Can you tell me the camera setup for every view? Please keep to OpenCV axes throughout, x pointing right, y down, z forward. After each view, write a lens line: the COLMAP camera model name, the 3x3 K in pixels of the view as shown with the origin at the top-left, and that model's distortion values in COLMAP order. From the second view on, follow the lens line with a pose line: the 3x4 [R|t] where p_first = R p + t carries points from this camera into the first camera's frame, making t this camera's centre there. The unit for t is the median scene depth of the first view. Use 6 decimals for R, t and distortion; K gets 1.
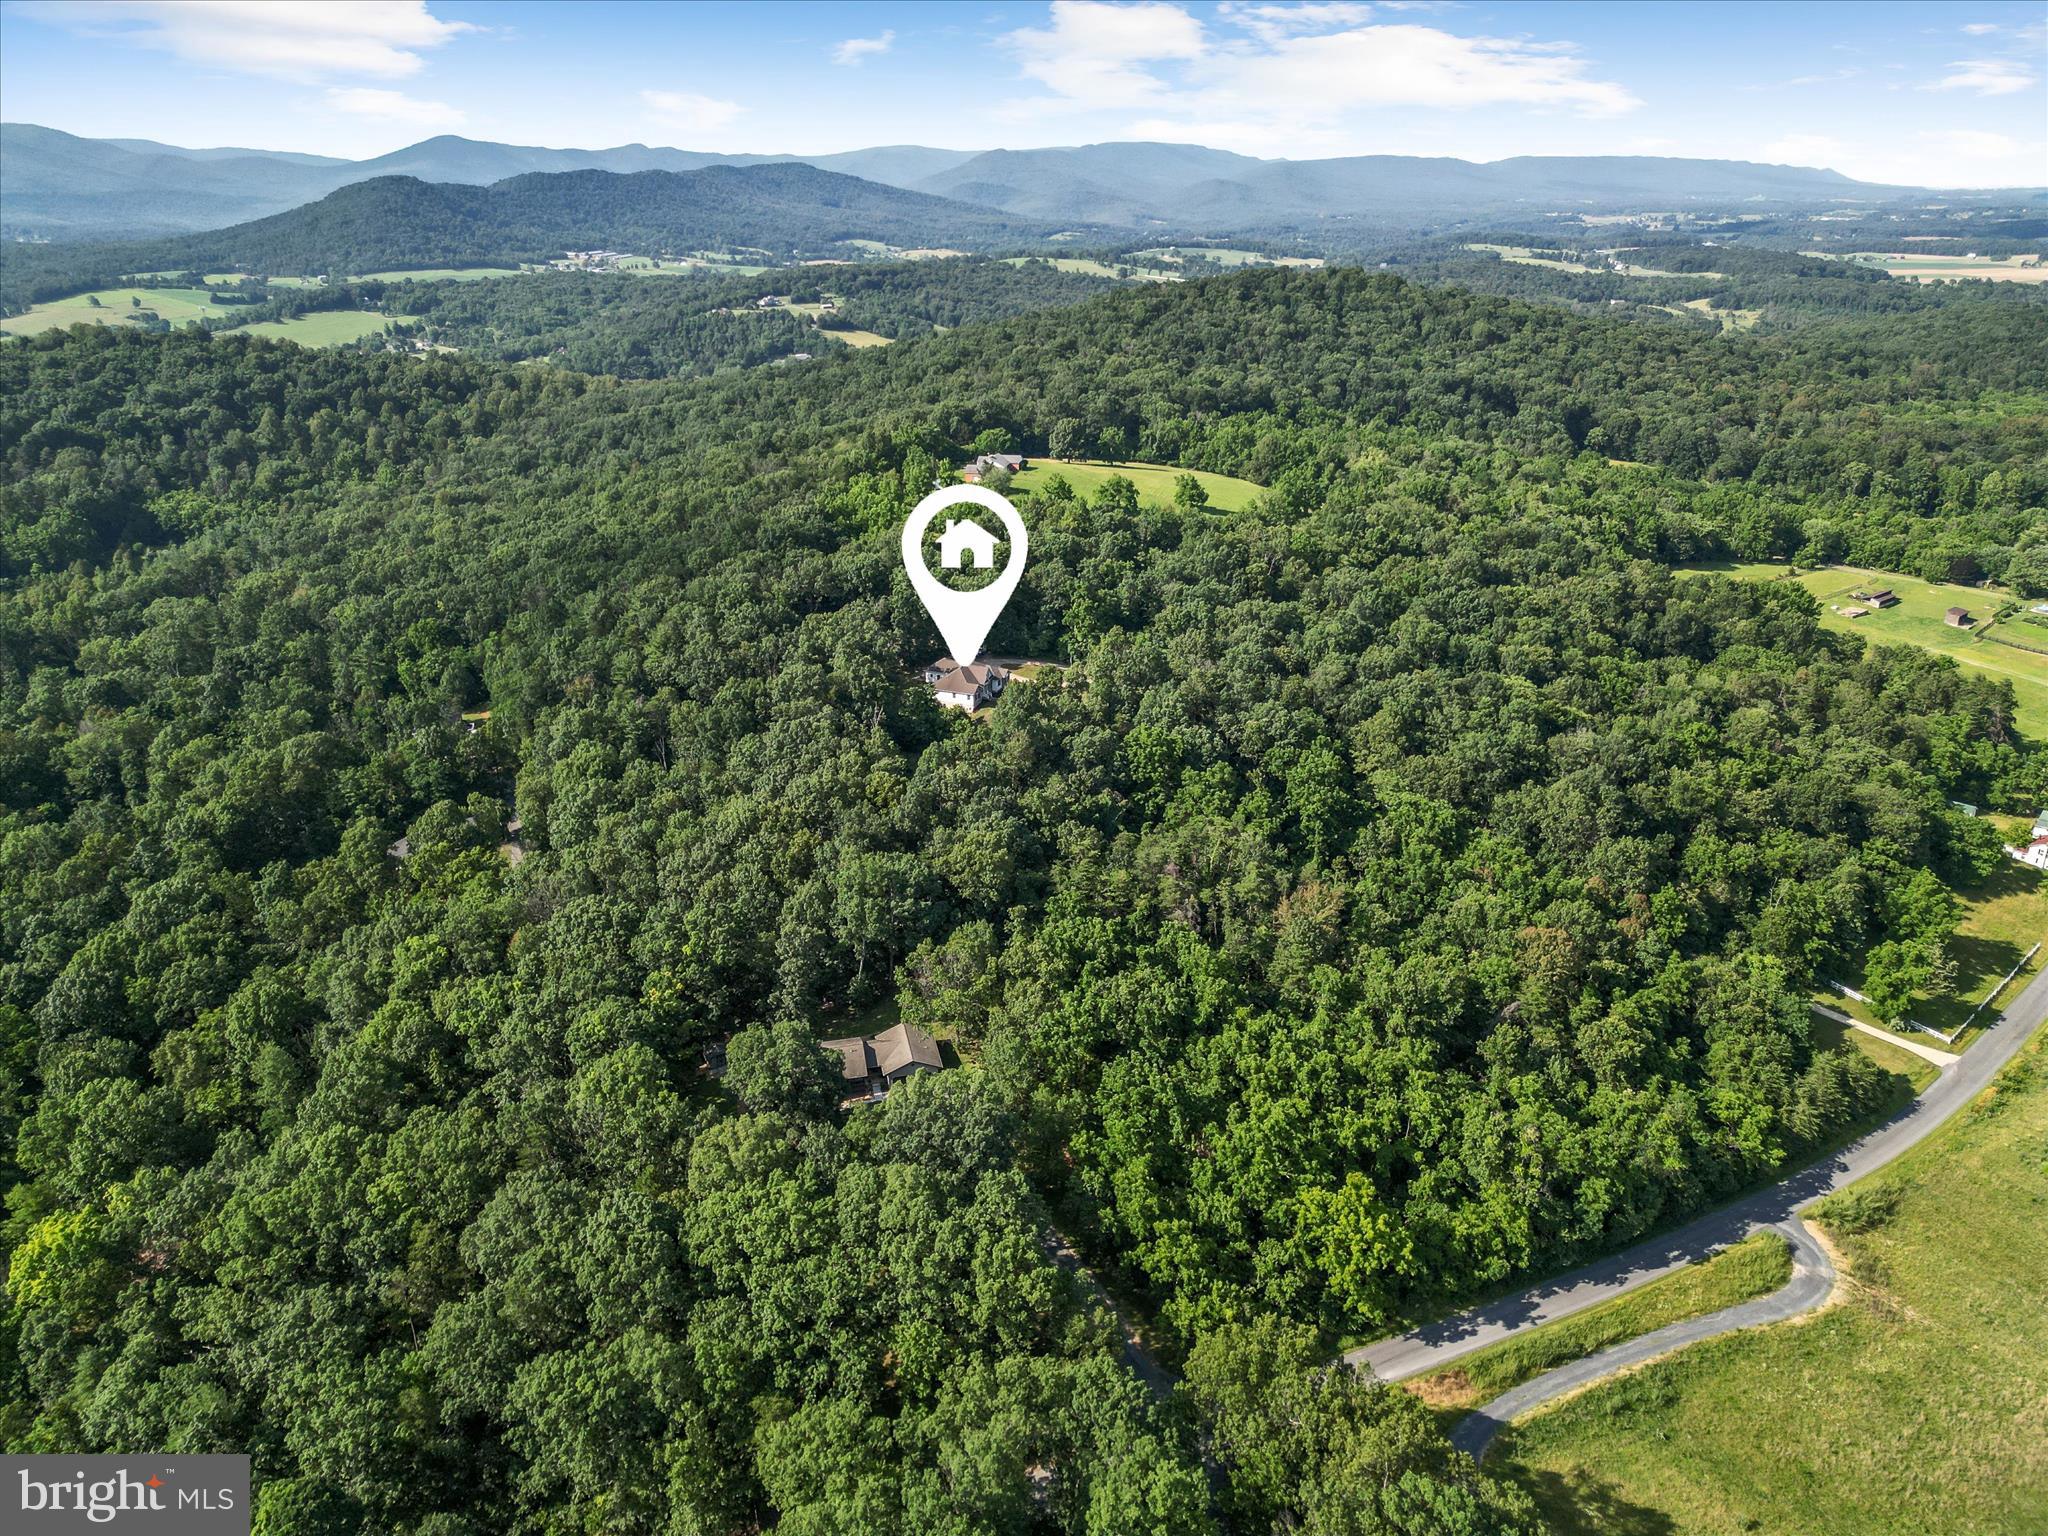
lens RADIAL K [[1466.9, 0, 1024.0], [0, 1466.9, 768.0], [0, 0, 1]] dist [0.059992, -0.032865]
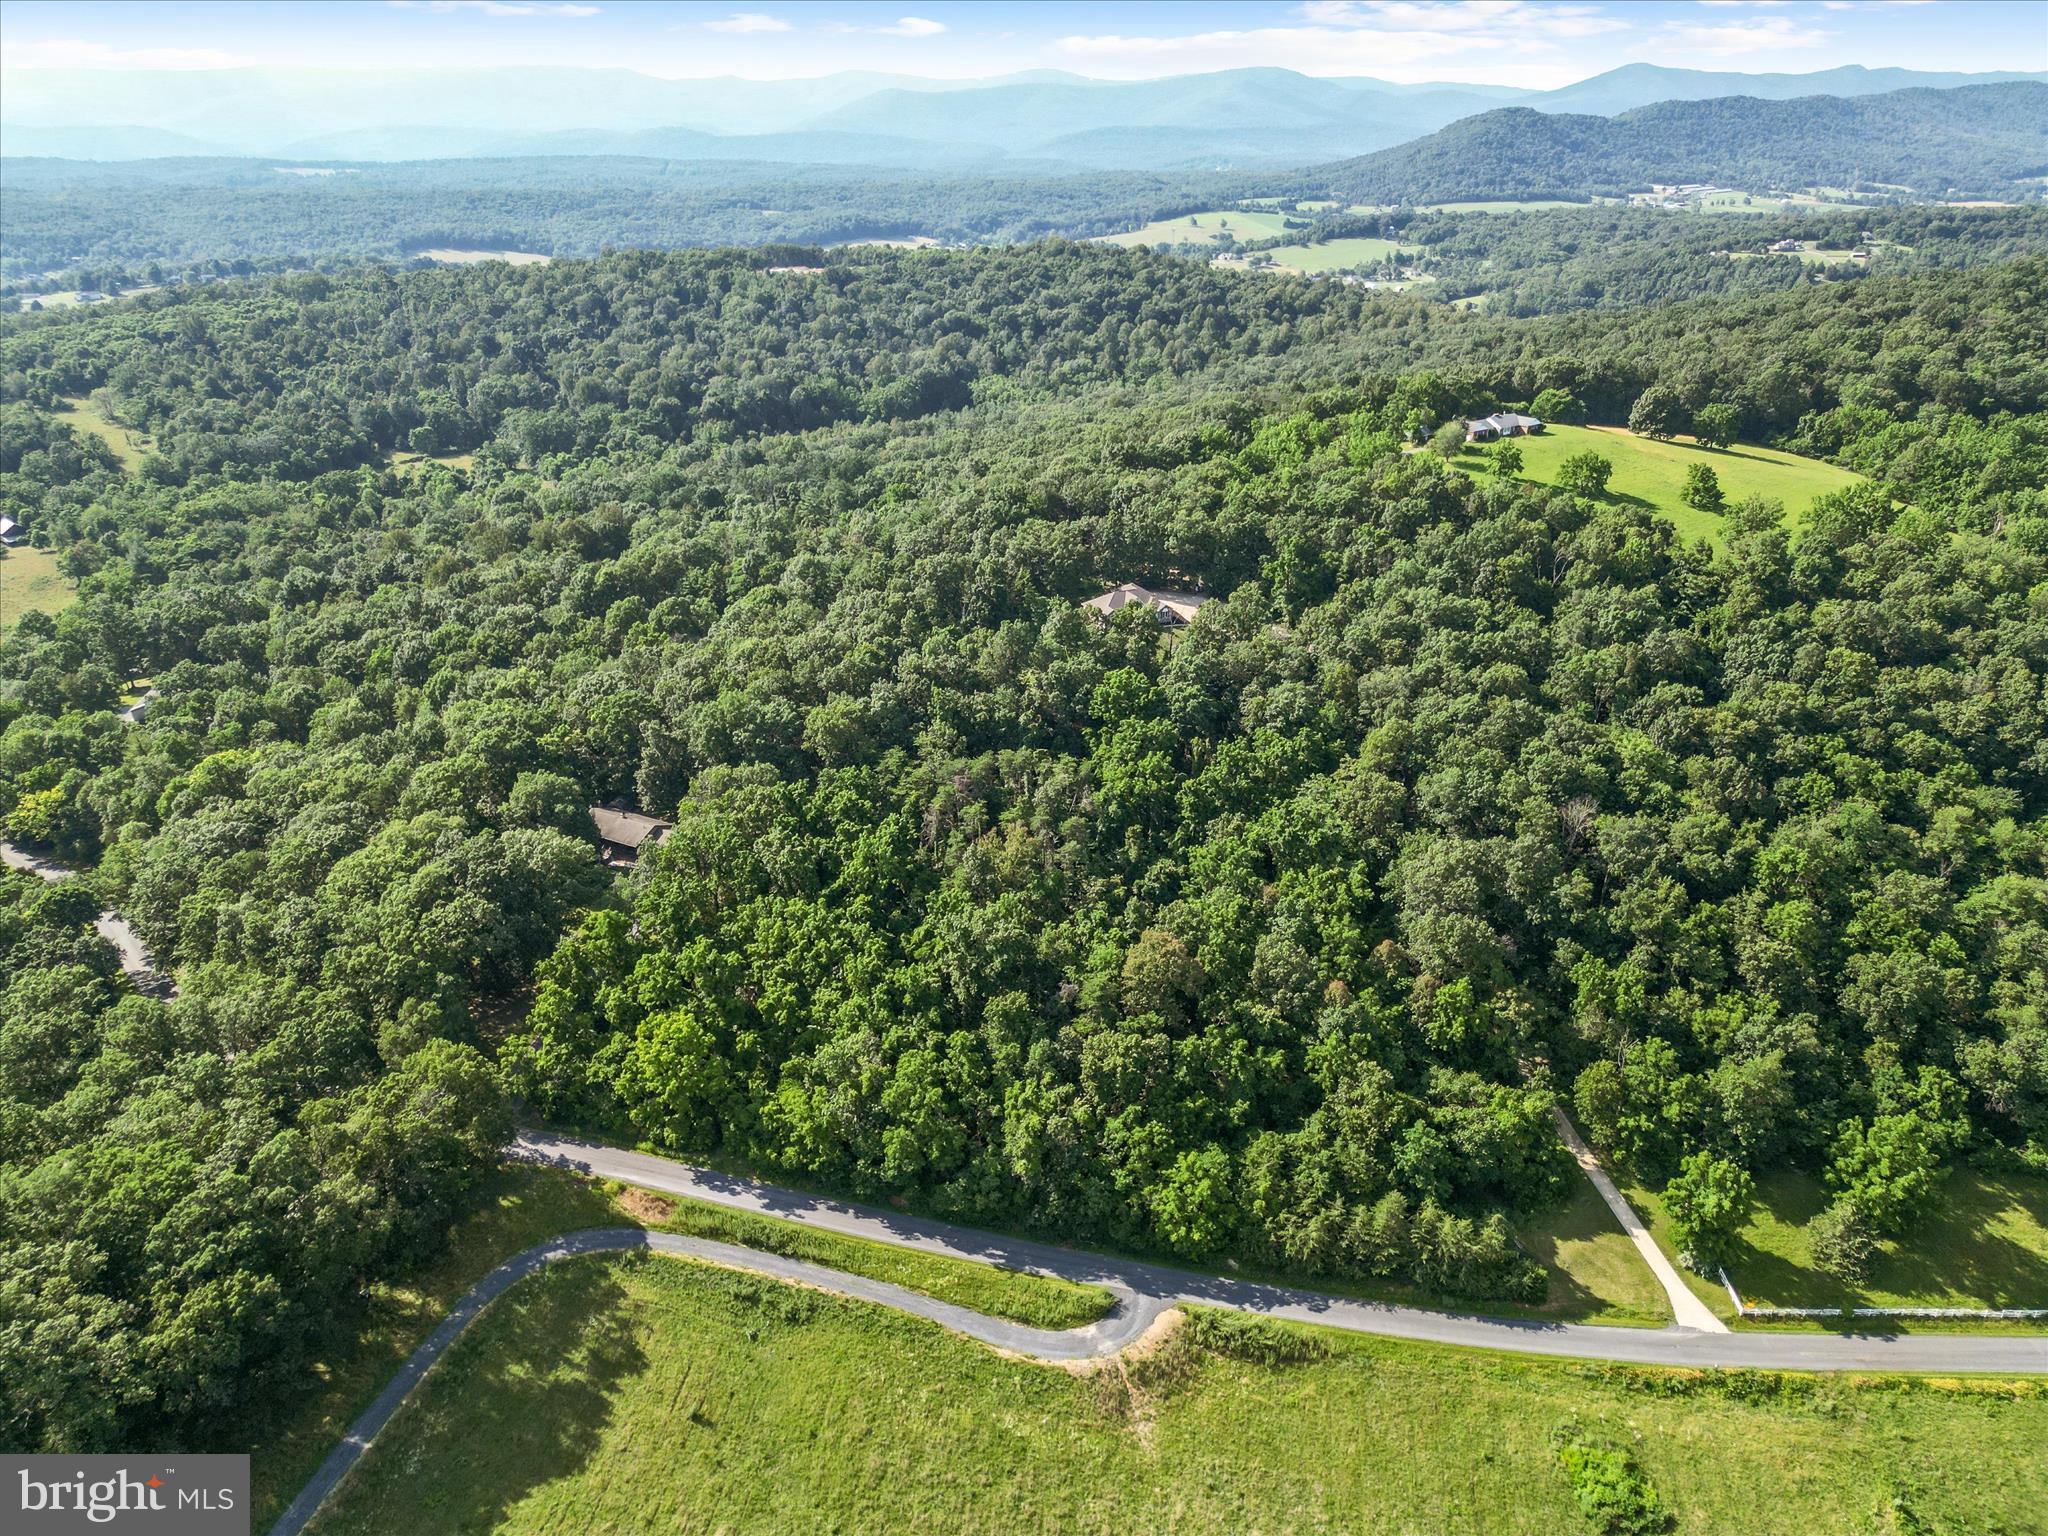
lens RADIAL K [[1466.9, 0, 1024.0], [0, 1466.9, 768.0], [0, 0, 1]] dist [0.059992, -0.032865]
pose [[0.739481, 0.275512, -0.614216, 0.899872], [-0.250881, 0.959473, 0.128334, -0.099583], [0.624681, 0.059195, 0.778633, 0.227203]]
